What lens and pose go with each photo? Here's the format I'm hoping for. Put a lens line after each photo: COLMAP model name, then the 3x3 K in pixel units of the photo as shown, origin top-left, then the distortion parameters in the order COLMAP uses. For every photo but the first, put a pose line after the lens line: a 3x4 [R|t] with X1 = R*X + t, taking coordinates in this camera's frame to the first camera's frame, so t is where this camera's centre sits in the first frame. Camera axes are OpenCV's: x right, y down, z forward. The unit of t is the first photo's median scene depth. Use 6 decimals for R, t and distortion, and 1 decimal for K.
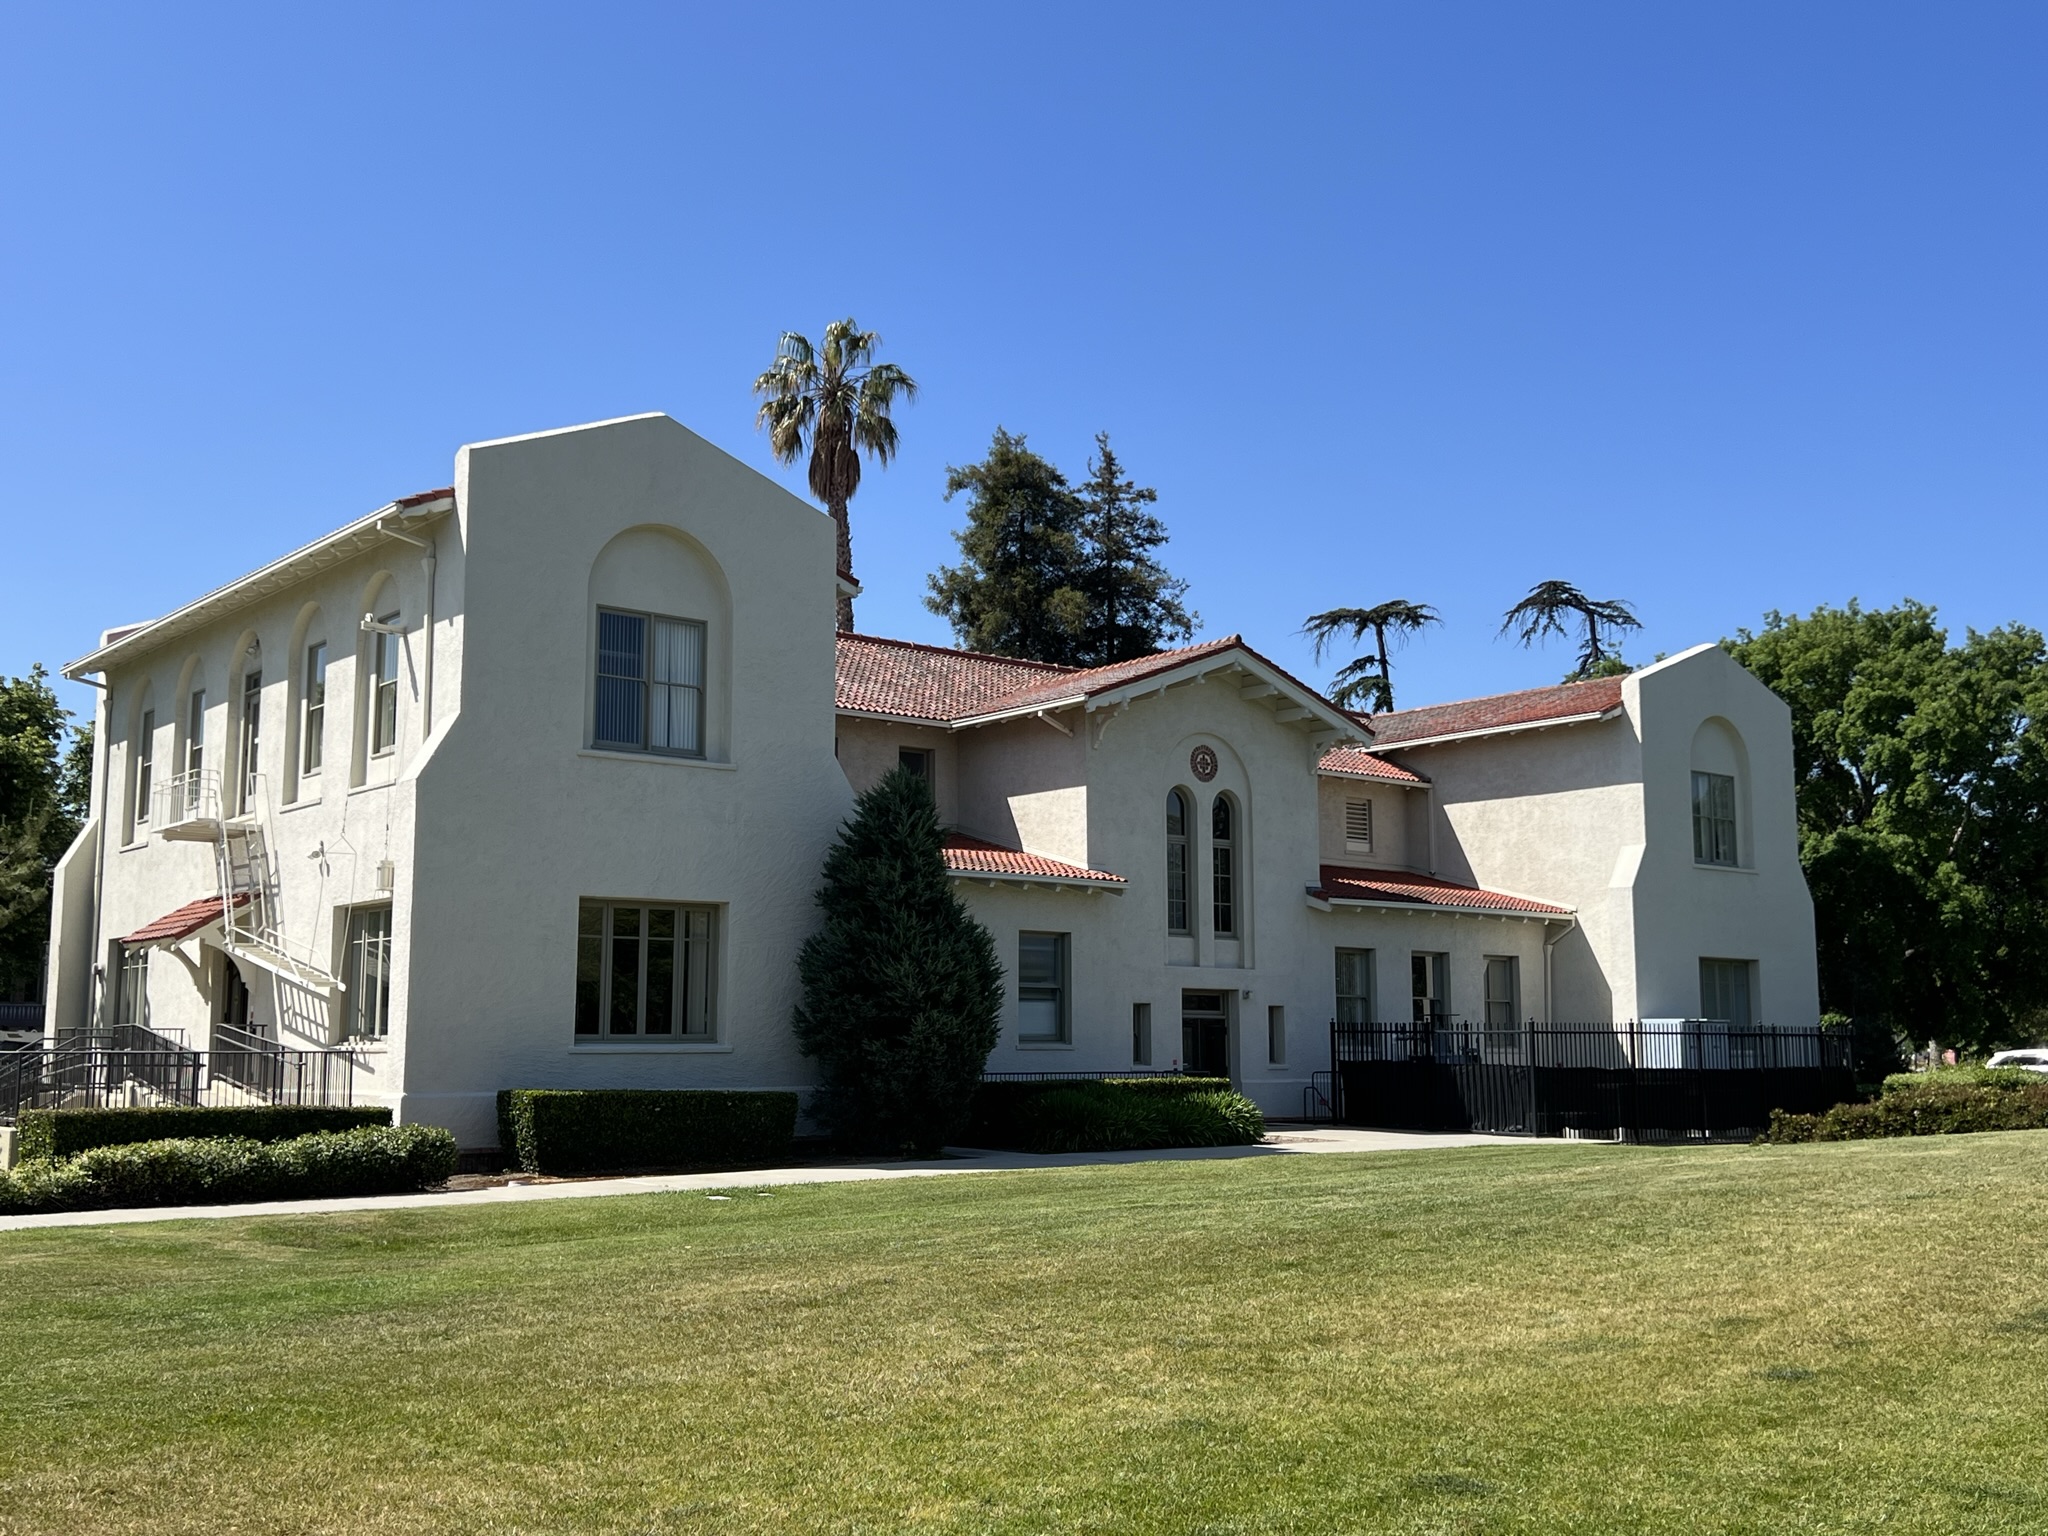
lens RADIAL K [[2177.3, 0, 1024.0], [0, 2177.3, 768.0], [0, 0, 1]] dist [0.087355, -0.001989]
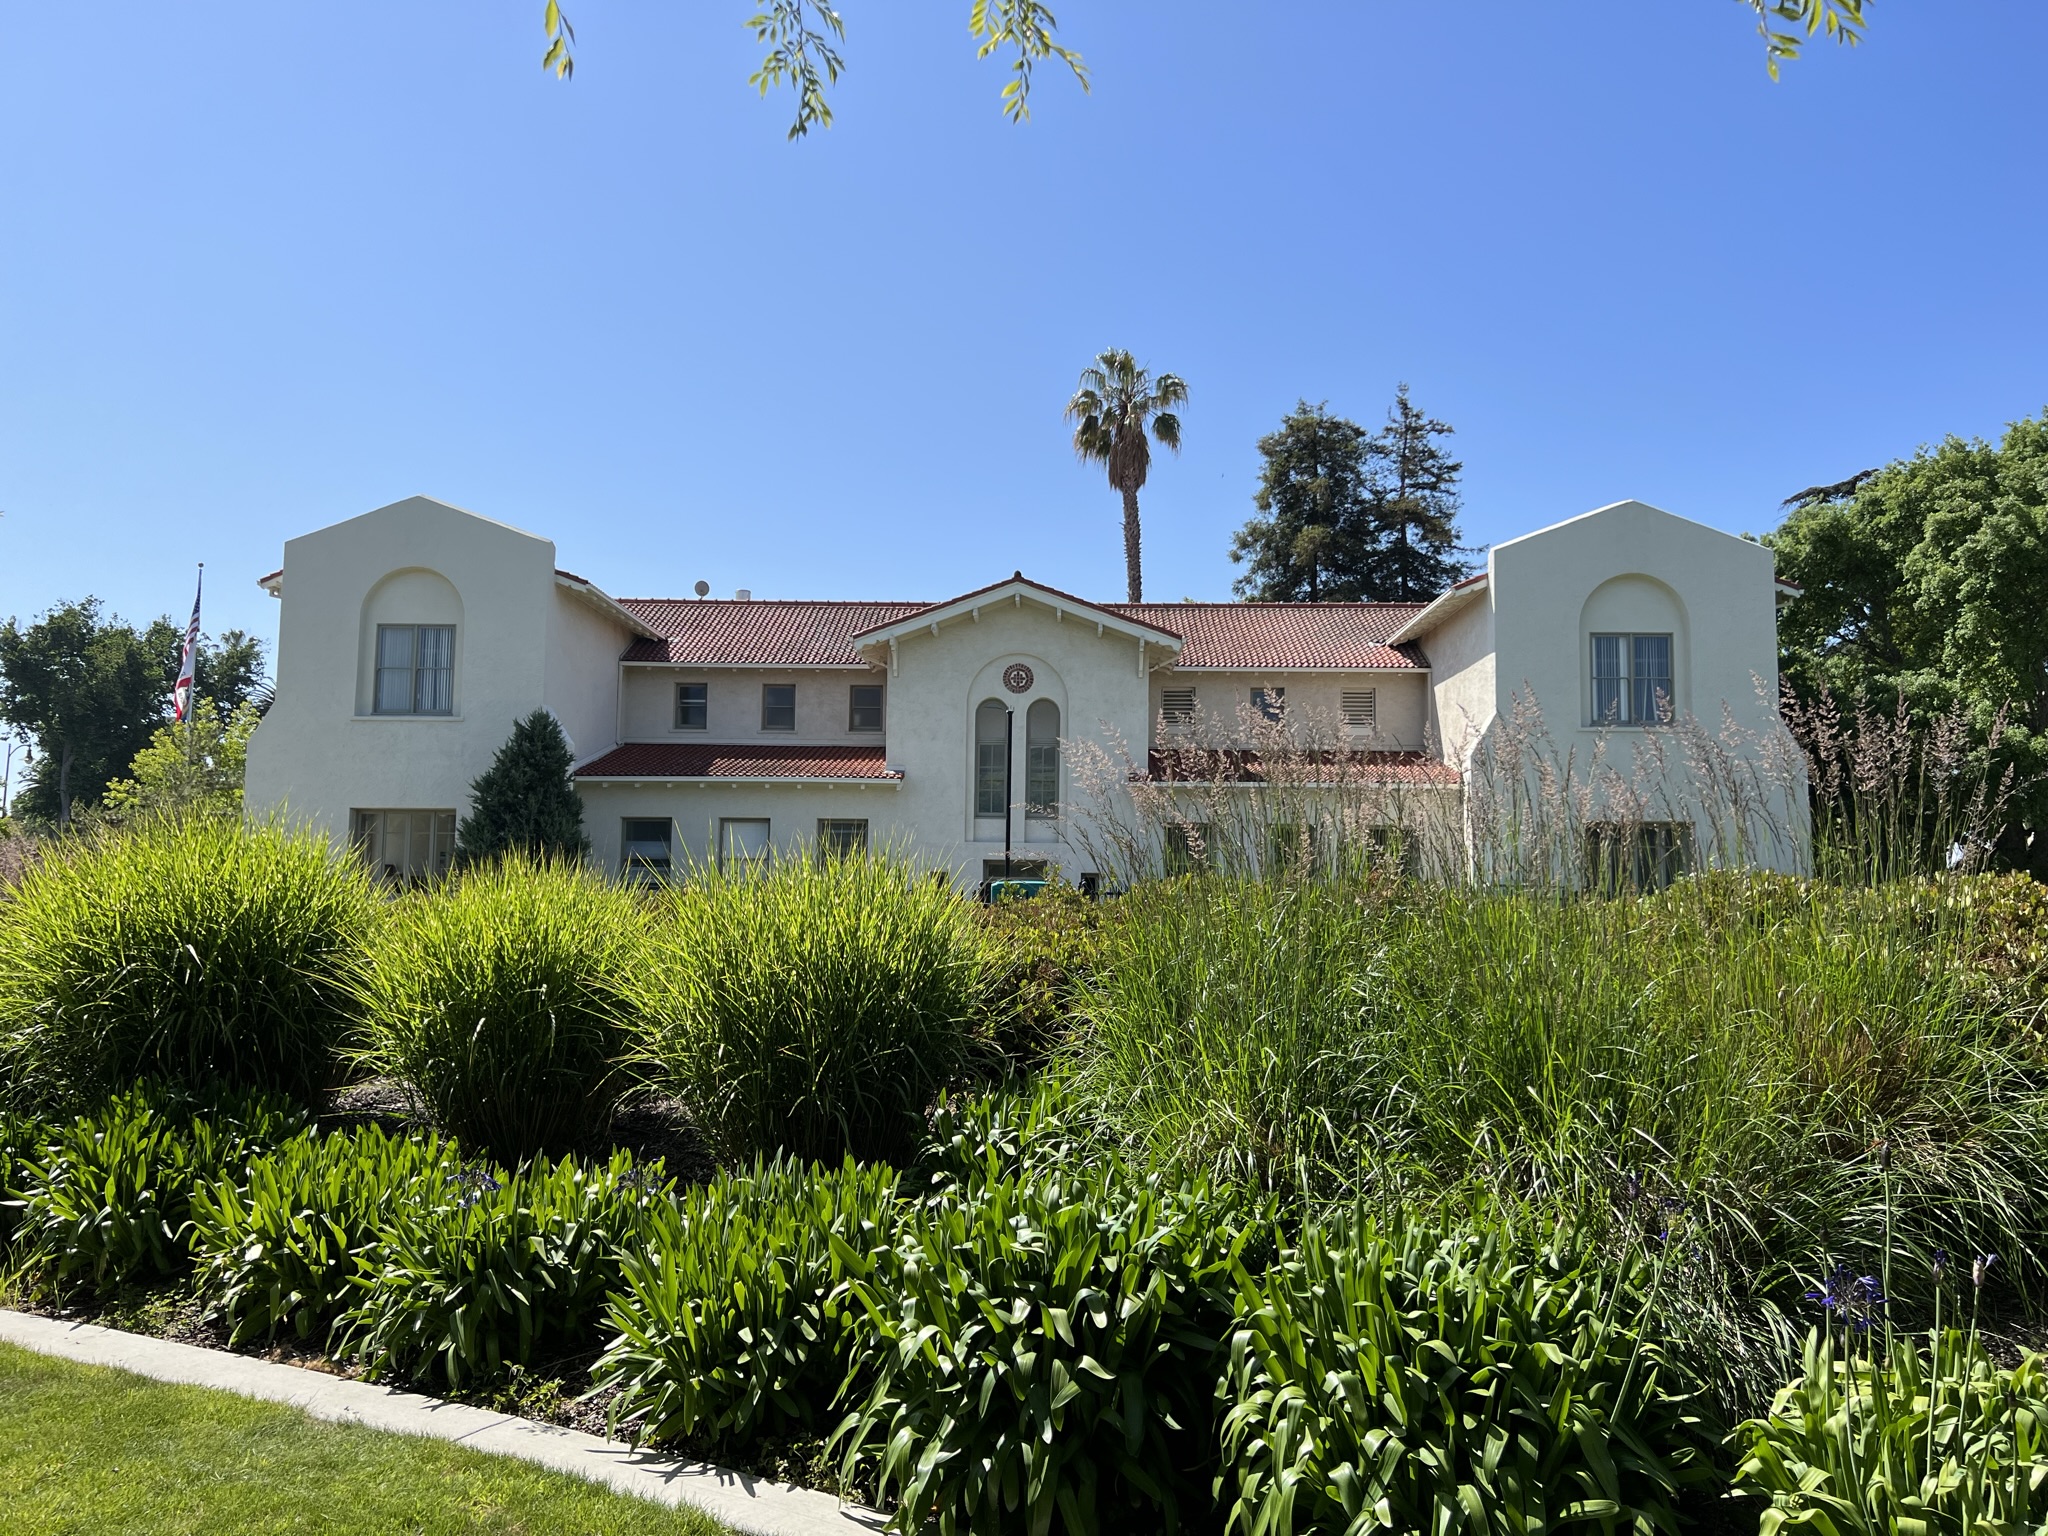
lens RADIAL K [[1597.2, 0, 1024.0], [0, 1597.2, 768.0], [0, 0, 1]] dist [0.064169, -0.067040]
pose [[0.717572, -0.047565, -0.694859, 0.592345], [0.075720, 0.997080, 0.009942, 0.033215], [0.692356, -0.059749, 0.719078, 0.289366]]
